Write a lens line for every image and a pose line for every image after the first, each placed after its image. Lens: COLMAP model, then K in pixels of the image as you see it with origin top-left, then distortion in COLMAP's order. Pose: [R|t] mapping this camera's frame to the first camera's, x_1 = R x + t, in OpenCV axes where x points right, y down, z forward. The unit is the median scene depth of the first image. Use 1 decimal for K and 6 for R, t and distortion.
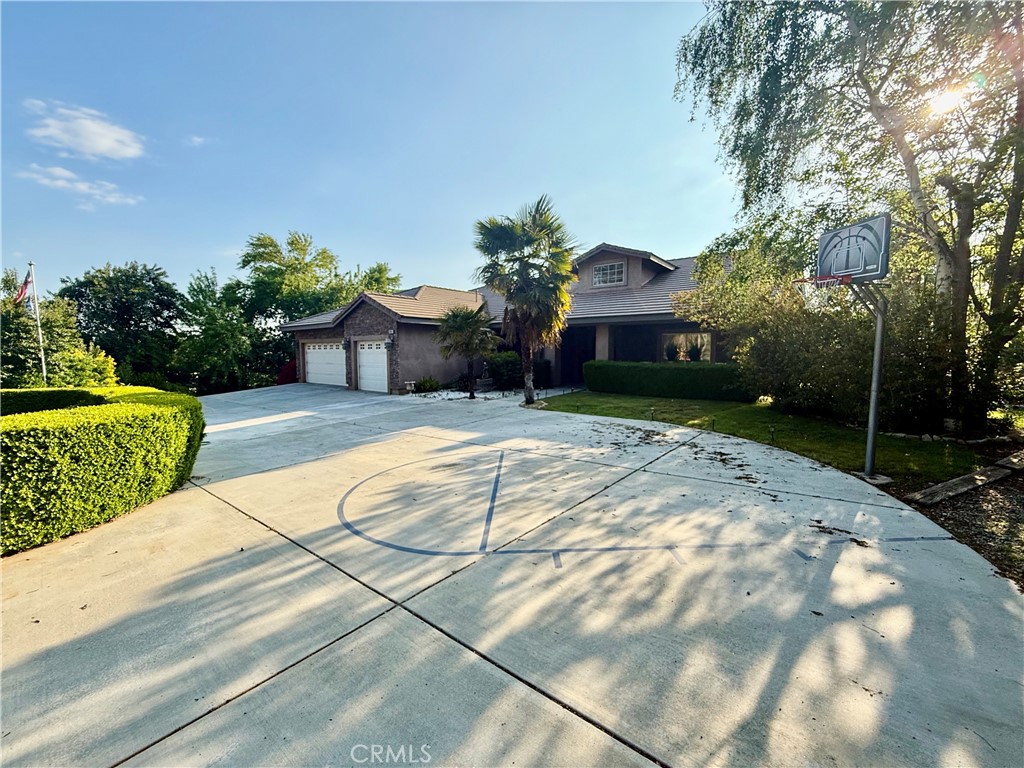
lens RADIAL K [[410.7, 0, 510.7], [0, 410.7, 388.6], [0, 0, 1]] dist [0.002771, -0.000337]
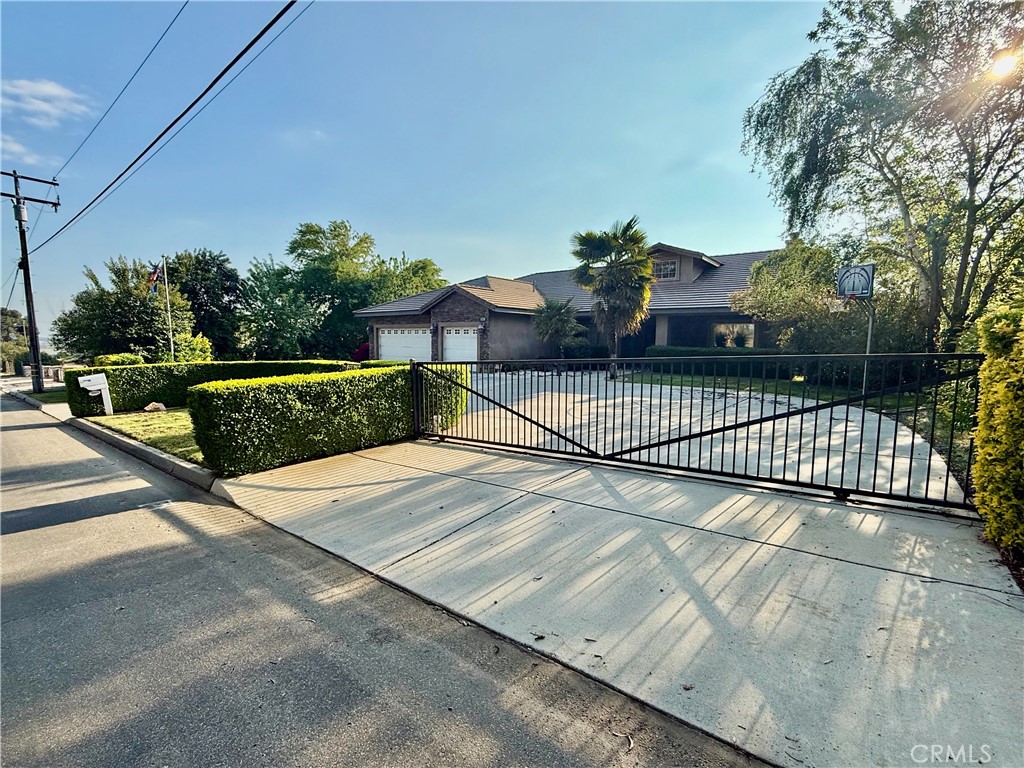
lens RADIAL K [[466.9, 0, 509.3], [0, 466.9, 388.3], [0, 0, 1]] dist [0.007345, -0.001449]
pose [[0.999868, 0.009917, 0.012879, -0.311391], [-0.010090, 0.999859, 0.013401, 0.054071], [-0.012745, -0.013529, 0.999827, -0.455584]]
